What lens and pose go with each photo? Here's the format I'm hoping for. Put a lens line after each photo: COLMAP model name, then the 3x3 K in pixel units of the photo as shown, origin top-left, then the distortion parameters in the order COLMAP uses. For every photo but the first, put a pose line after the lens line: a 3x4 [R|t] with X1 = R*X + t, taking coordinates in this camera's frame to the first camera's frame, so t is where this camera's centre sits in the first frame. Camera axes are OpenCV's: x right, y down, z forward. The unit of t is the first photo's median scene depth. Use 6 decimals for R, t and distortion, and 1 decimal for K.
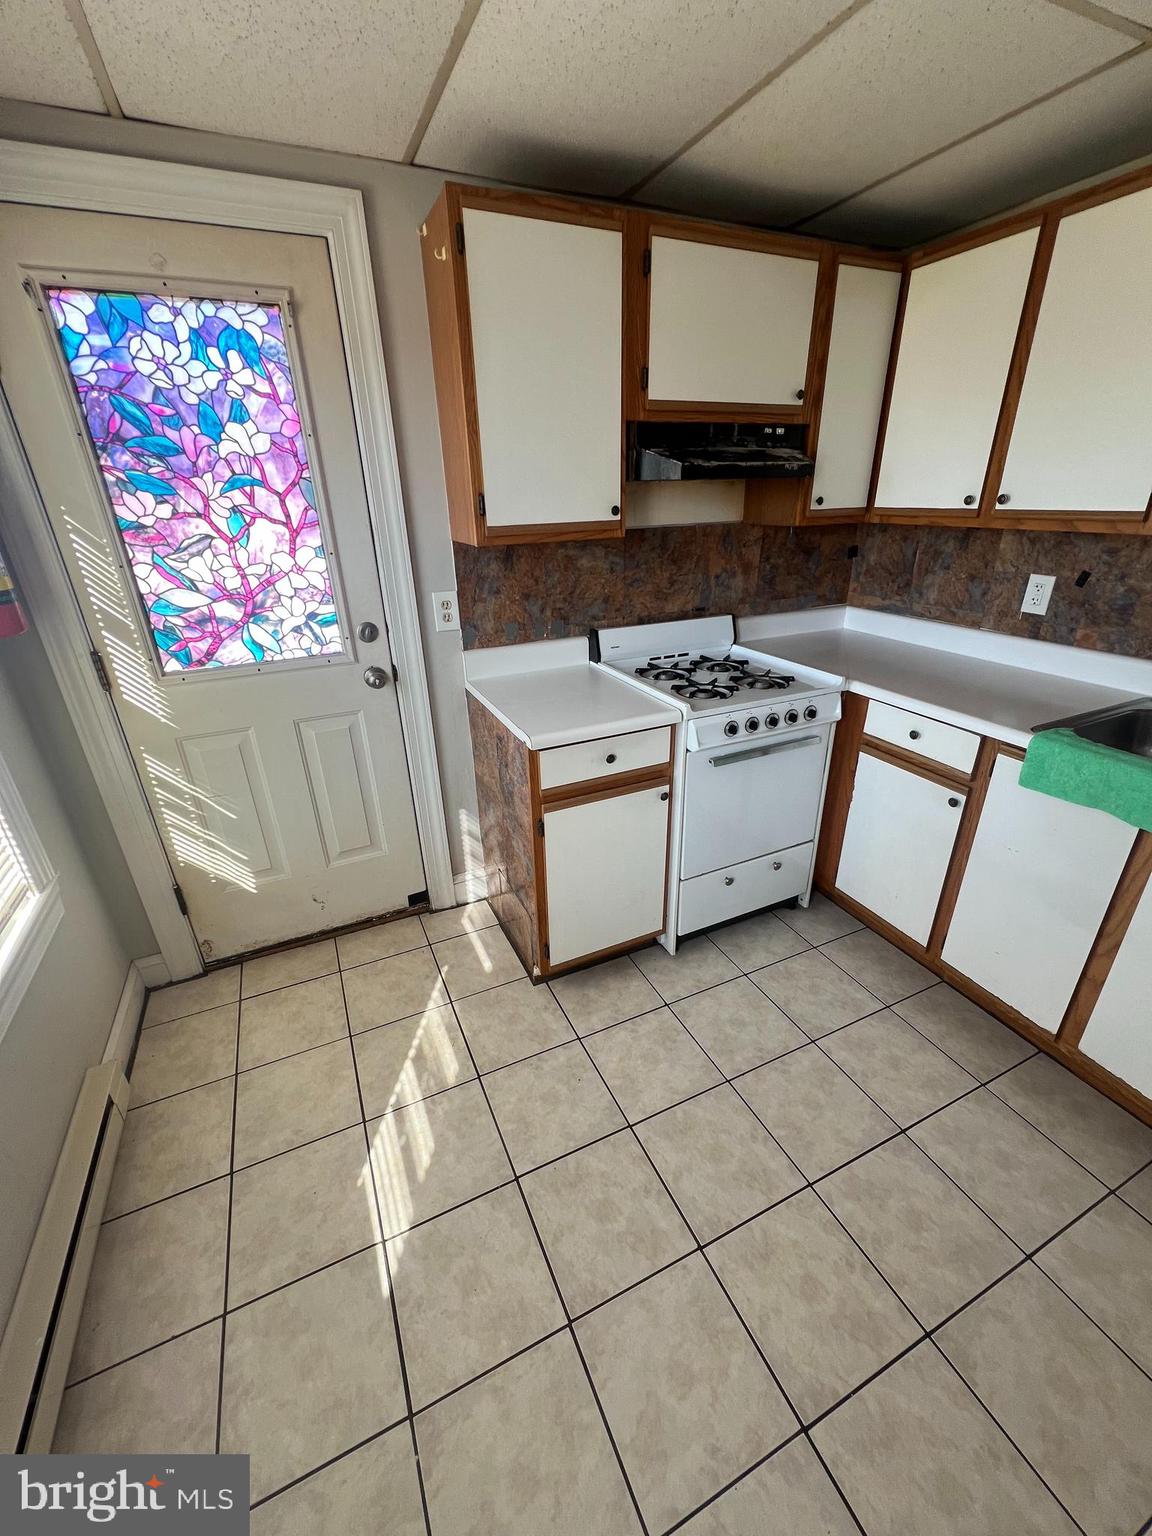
lens RADIAL K [[617.4, 0, 574.5], [0, 617.4, 766.1], [0, 0, 1]] dist [-0.000164, 0.000131]
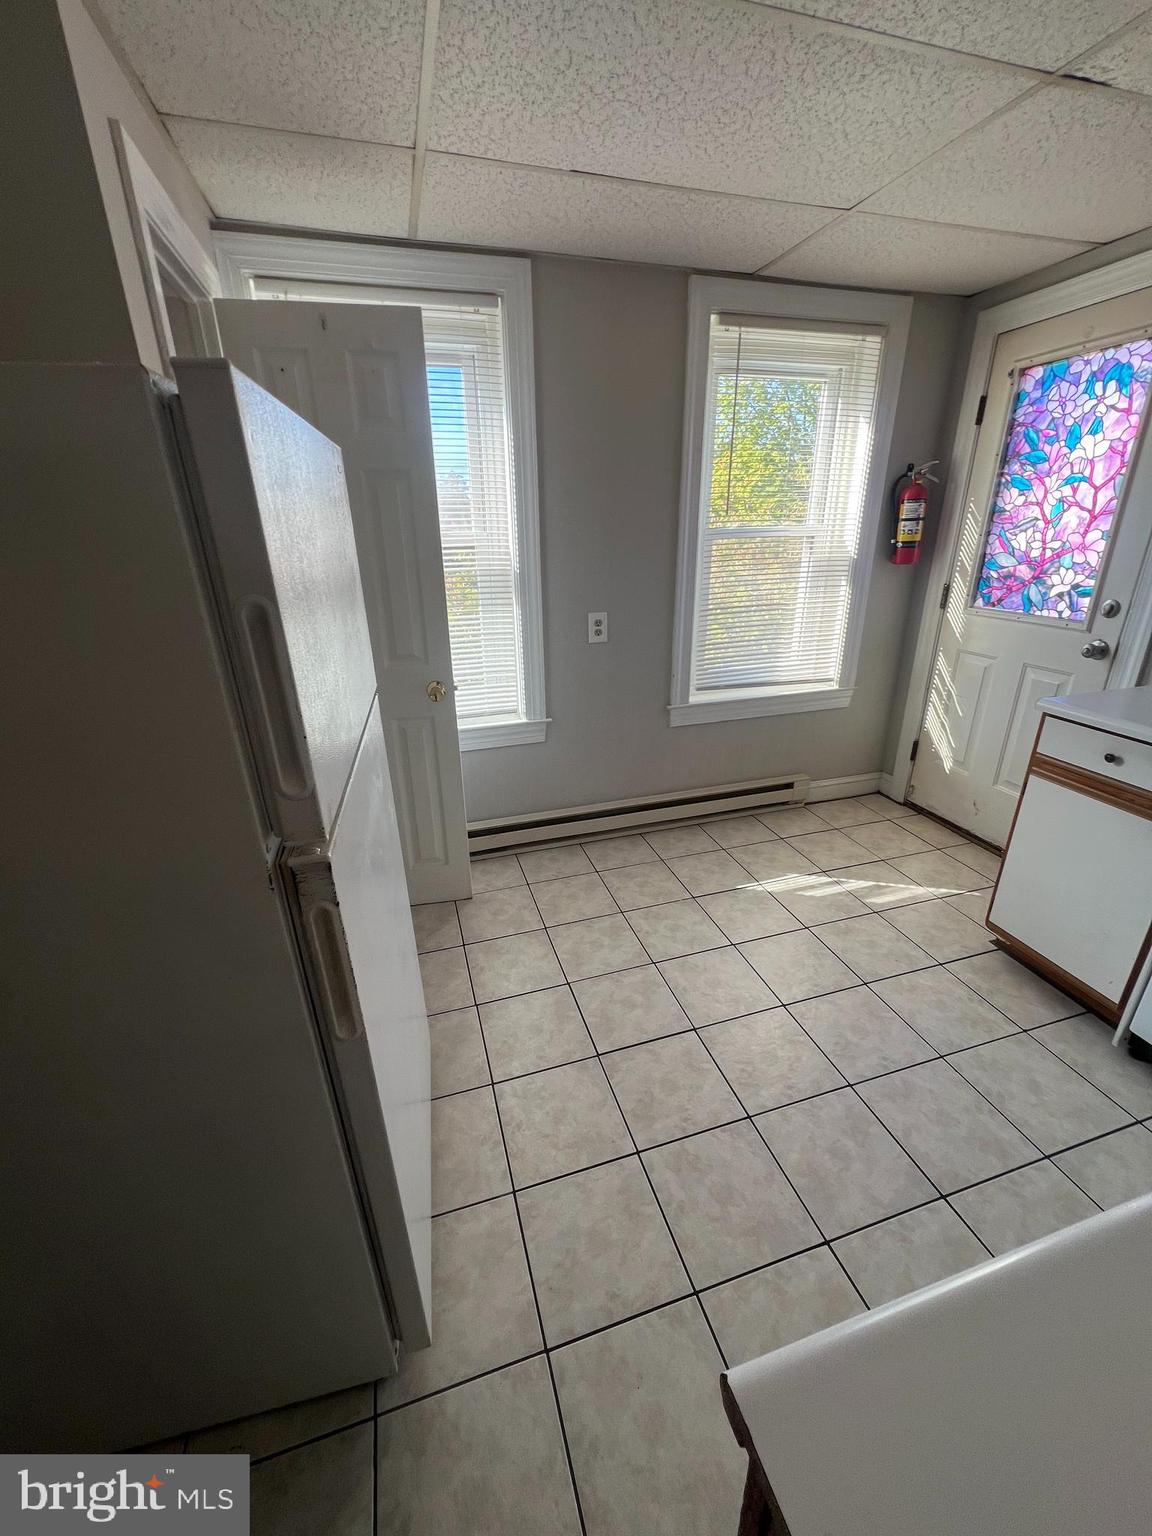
lens RADIAL K [[617.4, 0, 578.7], [0, 617.4, 774.0], [0, 0, 1]] dist [-0.000164, 0.000131]
pose [[-0.140763, 0.399062, -0.906055, 1.089812], [-0.384859, 0.821135, 0.421451, -0.079706], [0.912178, 0.408028, 0.037997, 0.216577]]
